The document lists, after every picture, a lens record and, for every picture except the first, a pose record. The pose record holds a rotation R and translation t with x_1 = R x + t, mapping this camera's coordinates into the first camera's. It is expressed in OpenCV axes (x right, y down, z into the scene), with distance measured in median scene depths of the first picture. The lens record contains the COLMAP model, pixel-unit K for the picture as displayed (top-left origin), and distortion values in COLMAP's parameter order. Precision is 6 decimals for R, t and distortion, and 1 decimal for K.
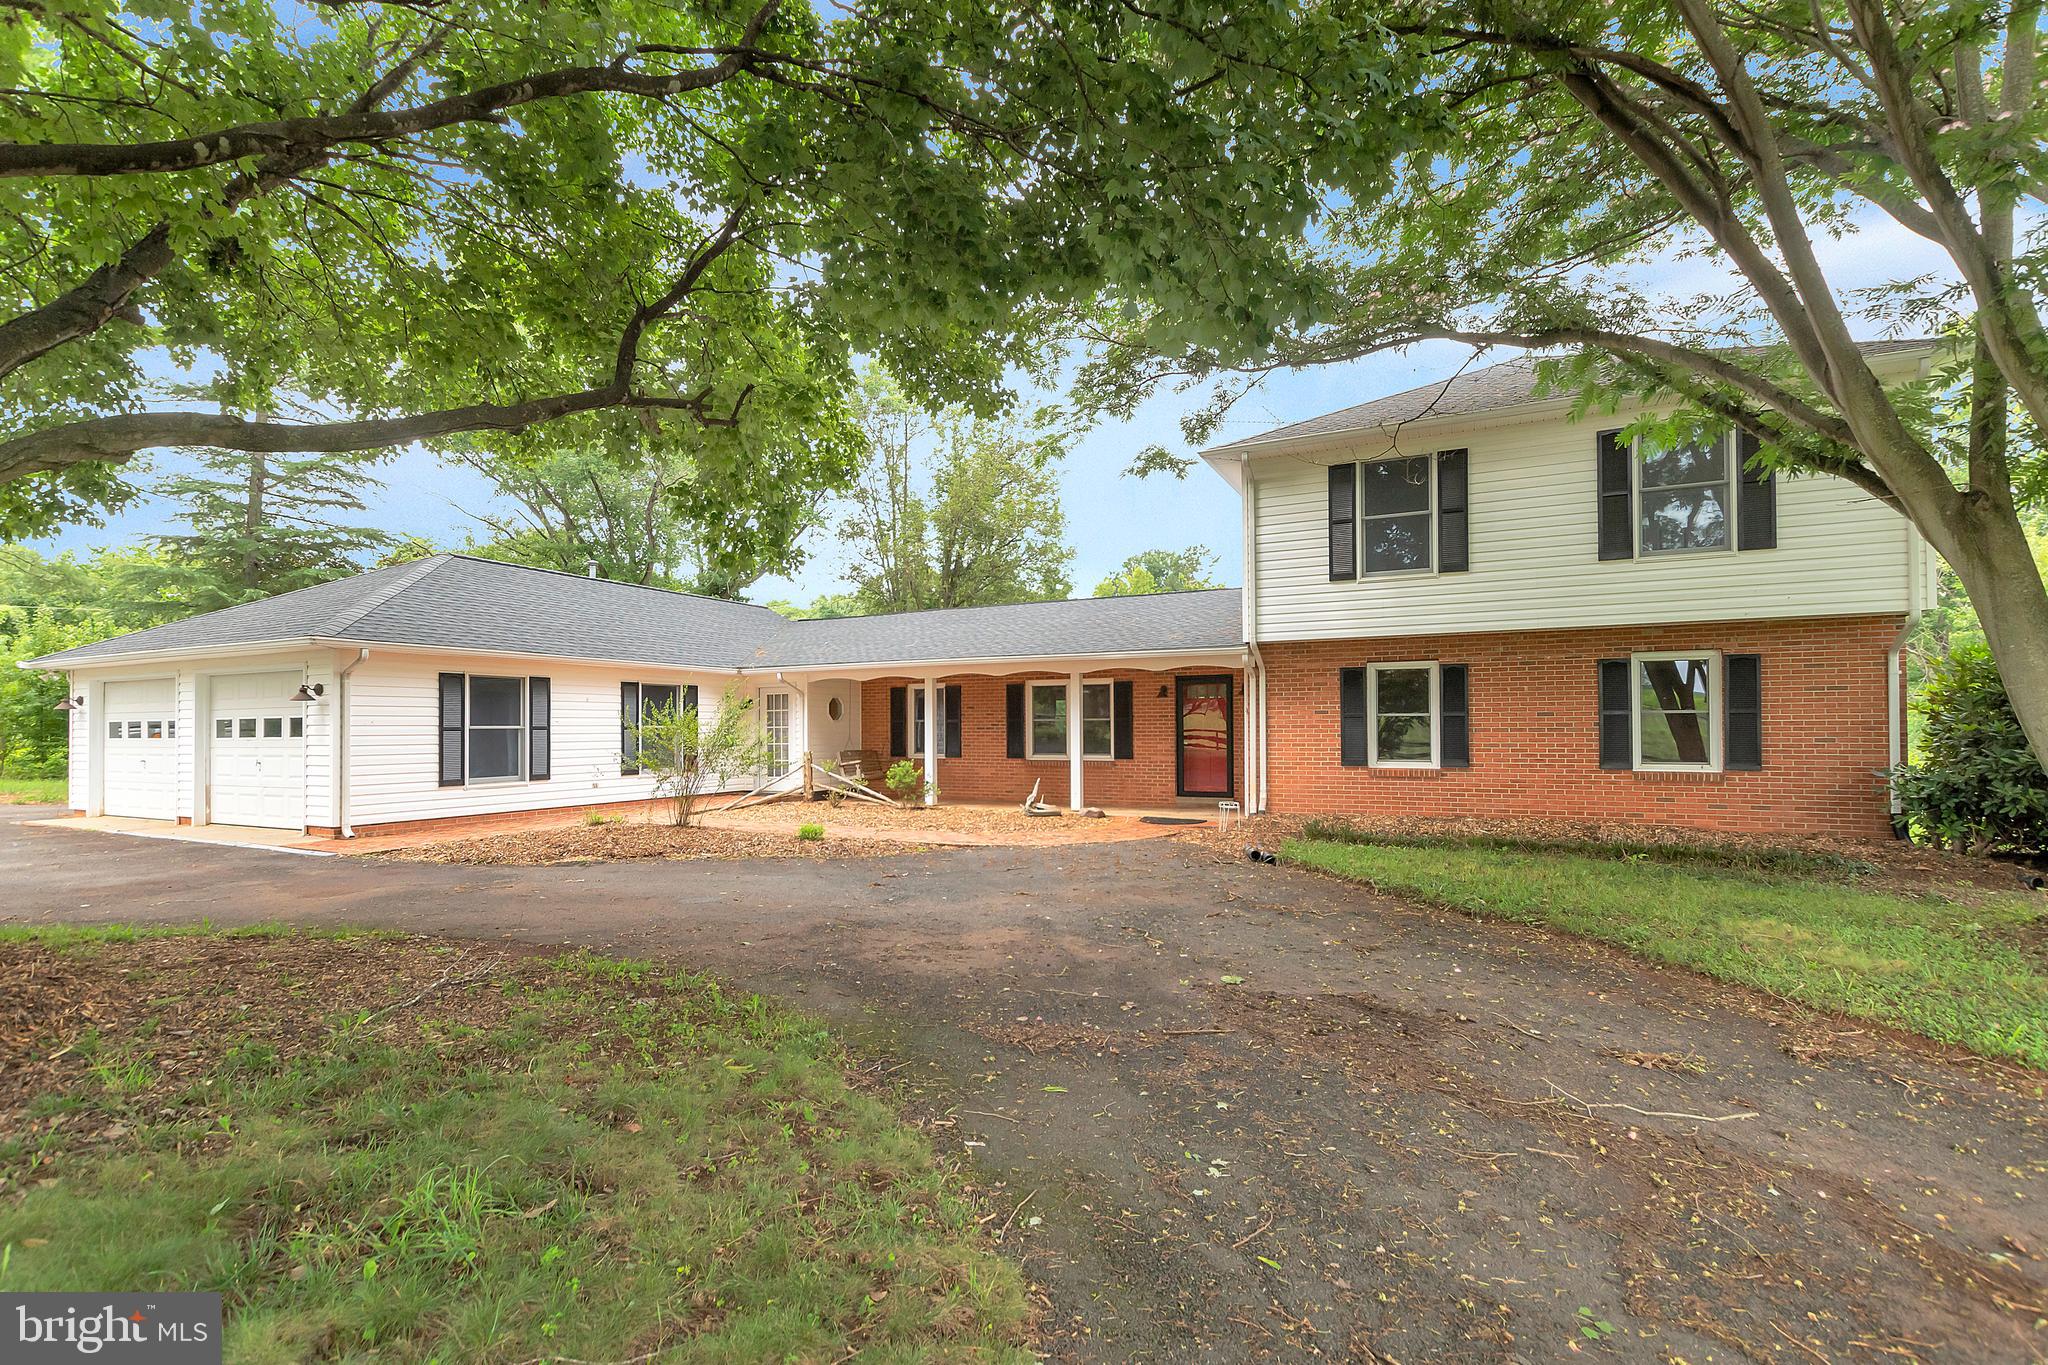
lens RADIAL K [[884.8, 0, 1009.4], [0, 884.8, 693.7], [0, 0, 1]] dist [0.008587, -0.002019]
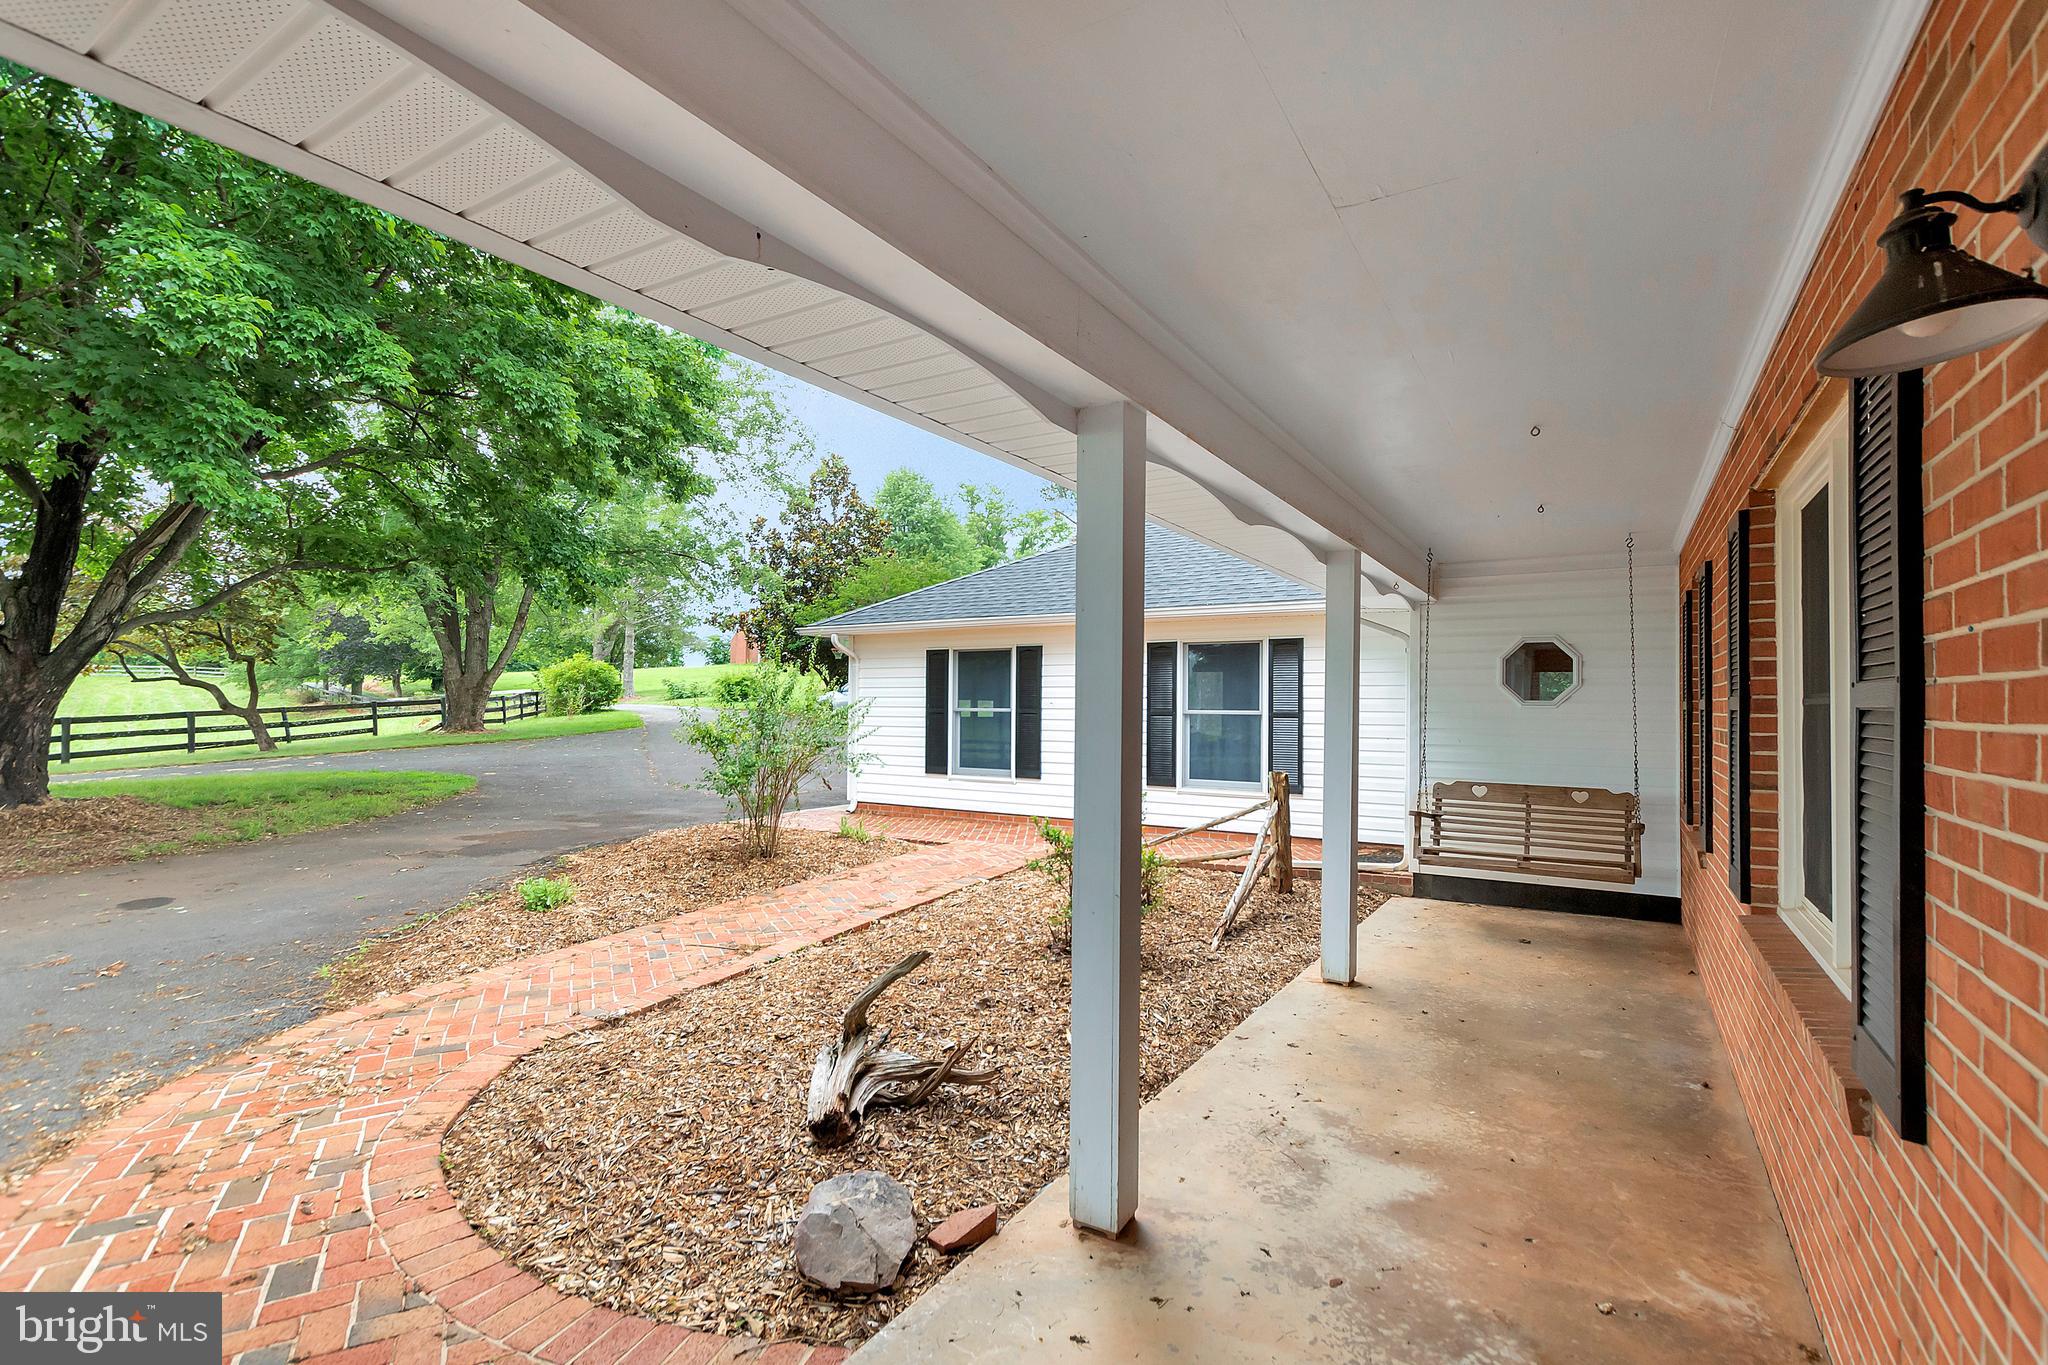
lens RADIAL K [[884.8, 0, 985.0], [0, 884.8, 689.3], [0, 0, 1]] dist [0.008587, -0.002019]
pose [[-0.085867, -0.010871, -0.996247, 0.226483], [0.030524, 0.999442, -0.013536, 0.024905], [0.995839, -0.031572, -0.085487, 0.889903]]
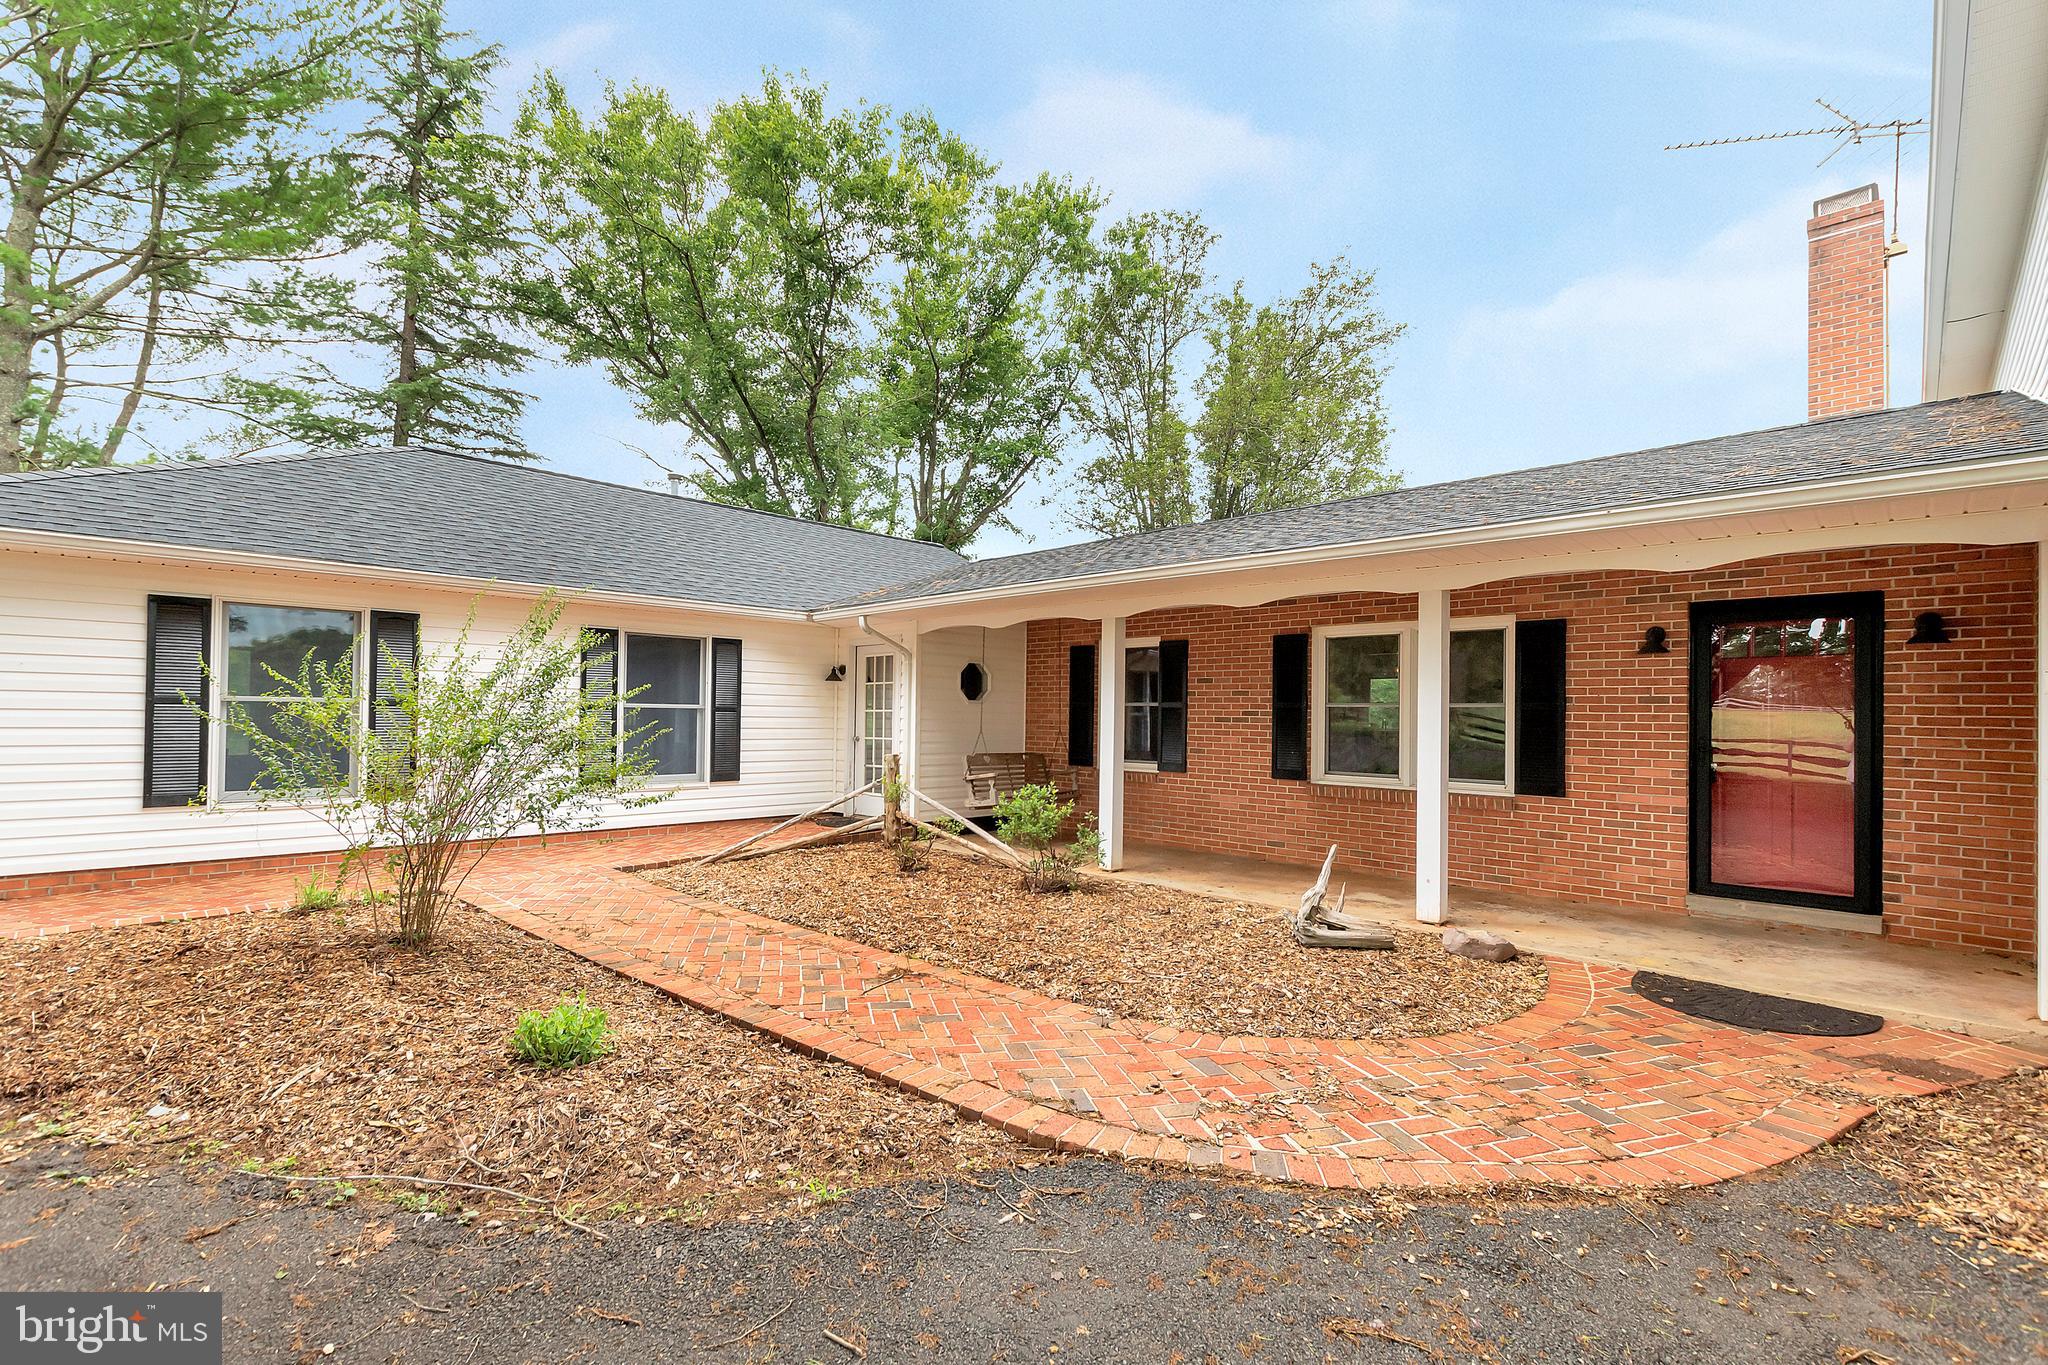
lens RADIAL K [[884.8, 0, 1021.3], [0, 884.8, 701.9], [0, 0, 1]] dist [0.008587, -0.002019]
pose [[0.949785, 0.014664, -0.312559, 0.020058], [-0.008132, 0.999721, 0.022190, 0.019138], [0.312797, -0.018534, 0.949639, 0.493357]]
